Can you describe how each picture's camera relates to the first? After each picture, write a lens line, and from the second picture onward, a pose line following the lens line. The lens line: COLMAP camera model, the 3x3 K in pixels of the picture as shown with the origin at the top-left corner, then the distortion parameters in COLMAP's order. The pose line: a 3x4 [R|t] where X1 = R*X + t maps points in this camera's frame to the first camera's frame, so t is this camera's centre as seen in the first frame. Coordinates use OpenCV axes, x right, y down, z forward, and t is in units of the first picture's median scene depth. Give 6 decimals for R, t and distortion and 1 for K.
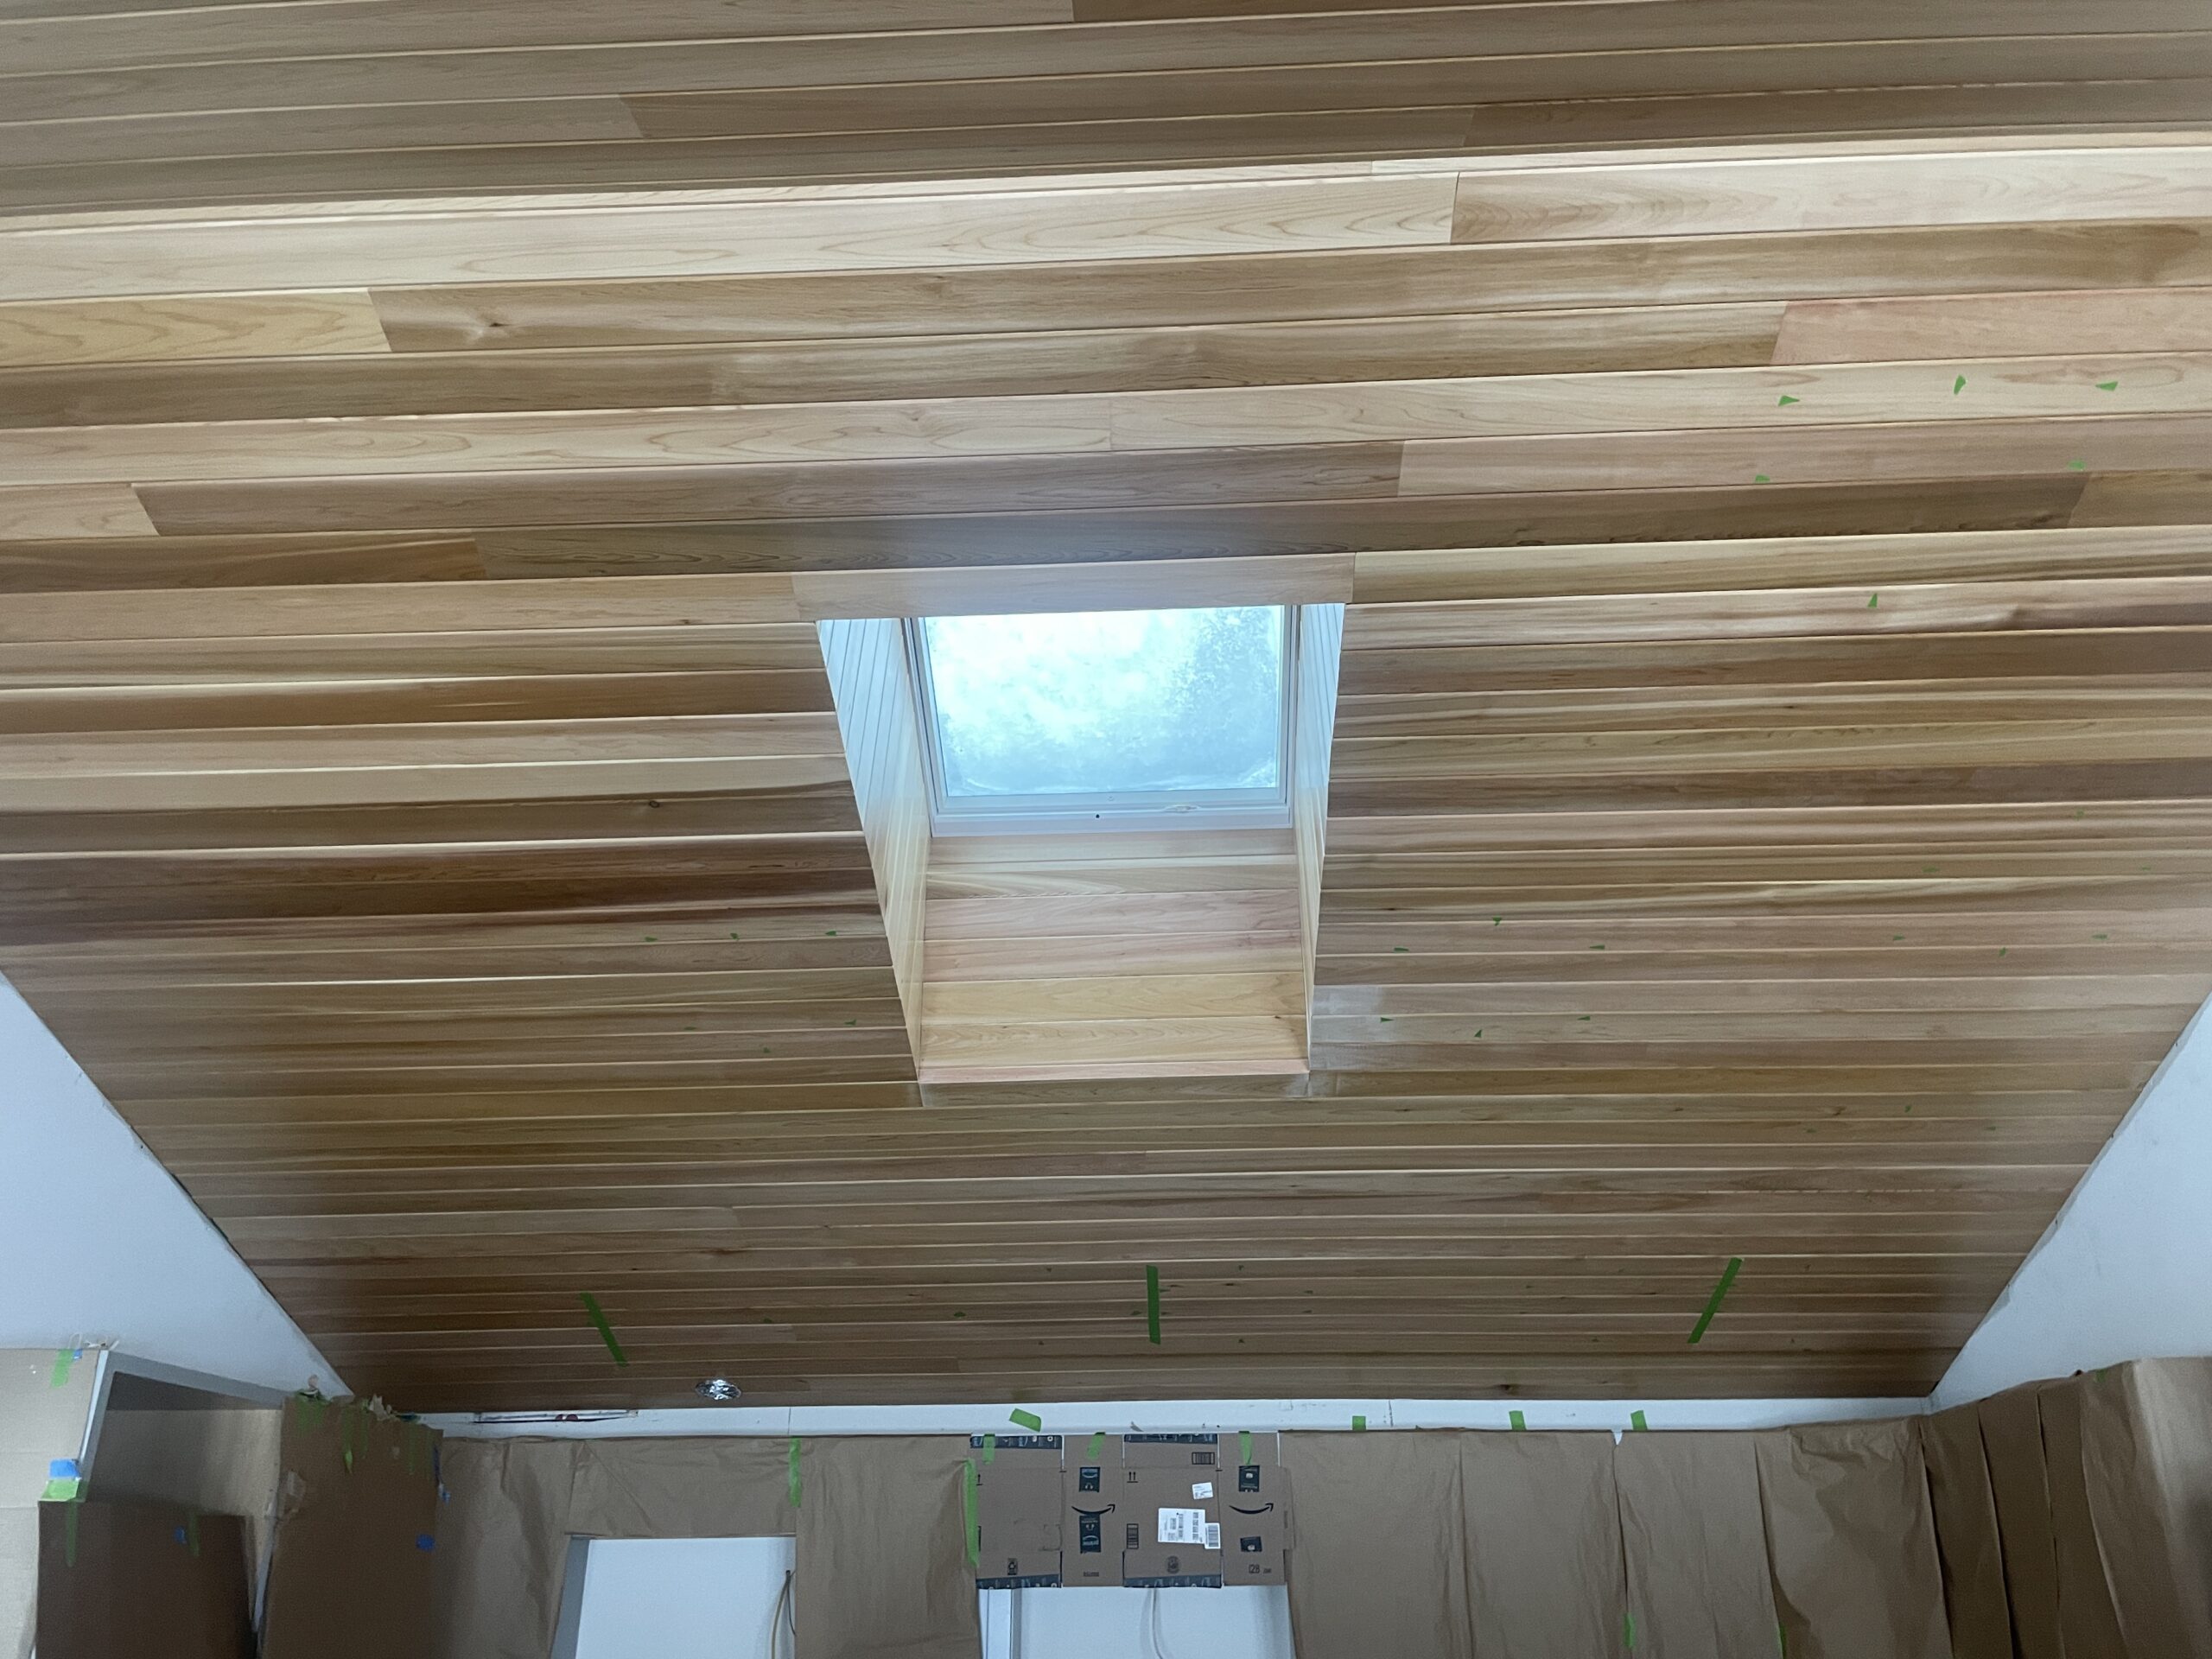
lens RADIAL K [[1687.8, 0, 1093.1], [0, 1687.8, 814.8], [0, 0, 1]] dist [0.081065, -0.106451]
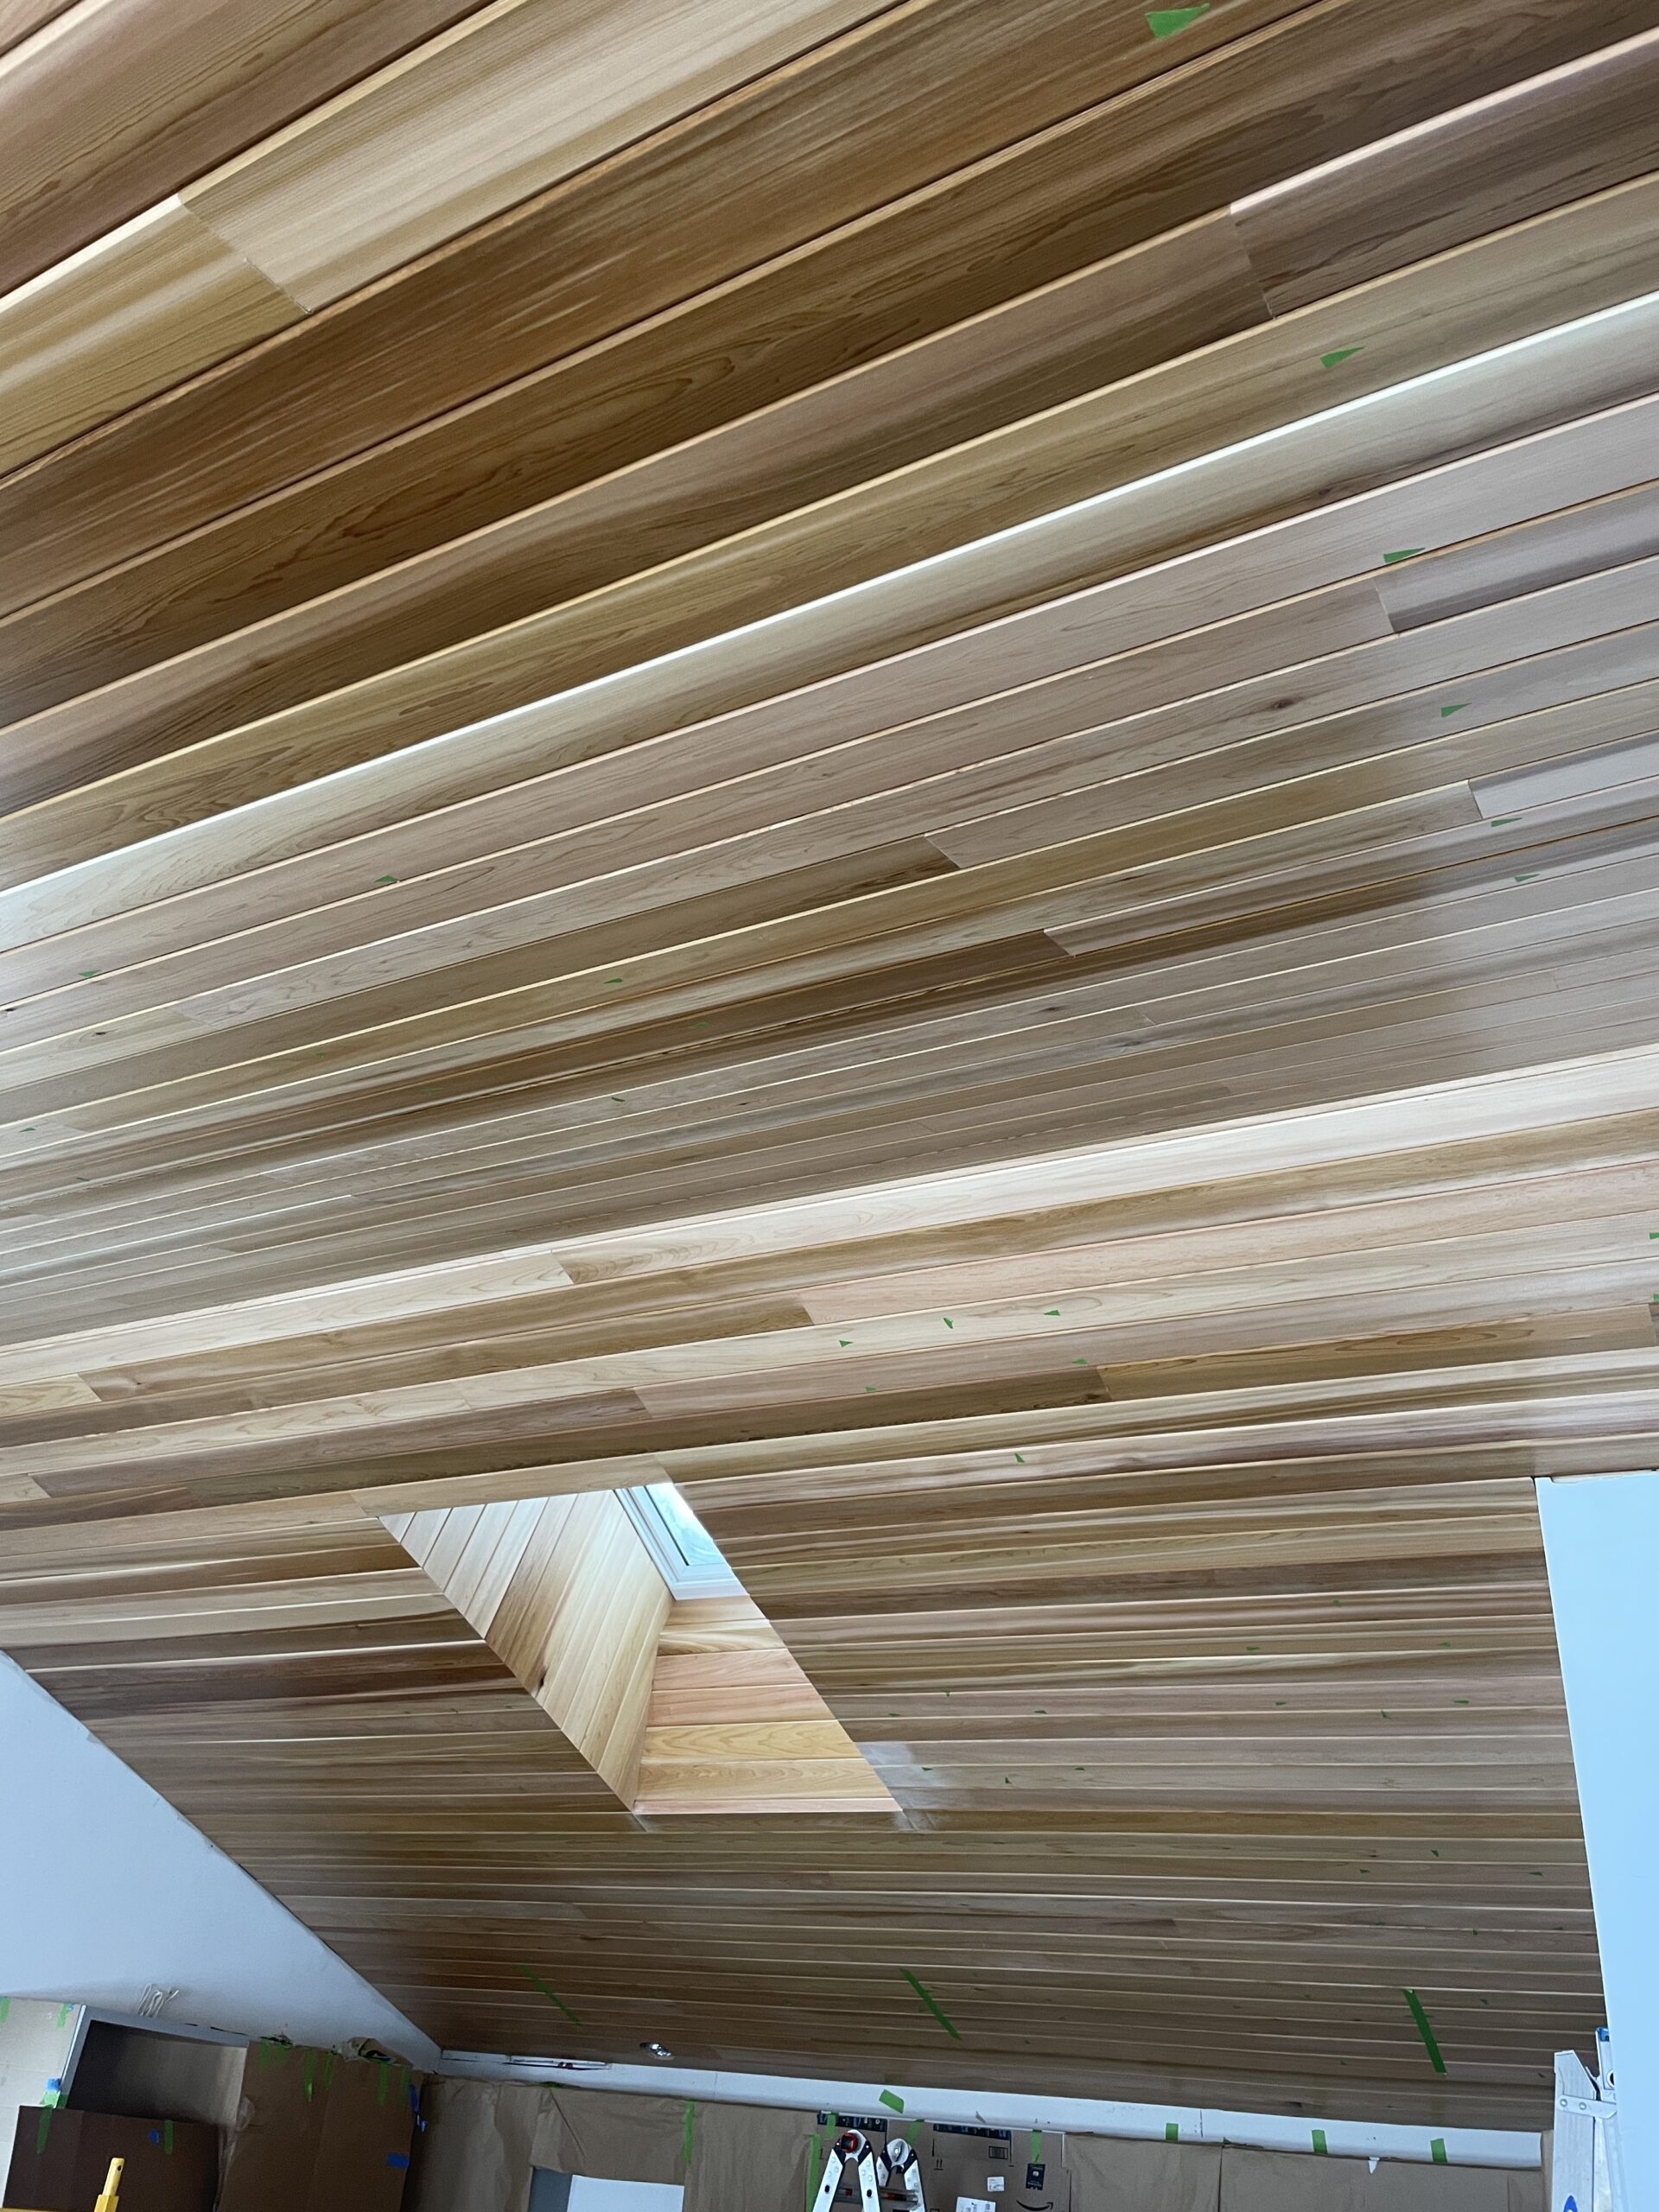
lens RADIAL K [[1687.8, 0, 833.0], [0, 1687.8, 1094.1], [0, 0, 1]] dist [0.081065, -0.106451]
pose [[0.896190, -0.157953, -0.414601, 0.663999], [0.086325, 0.978700, -0.186263, -0.123516], [0.435191, 0.131136, 0.890737, -0.167644]]
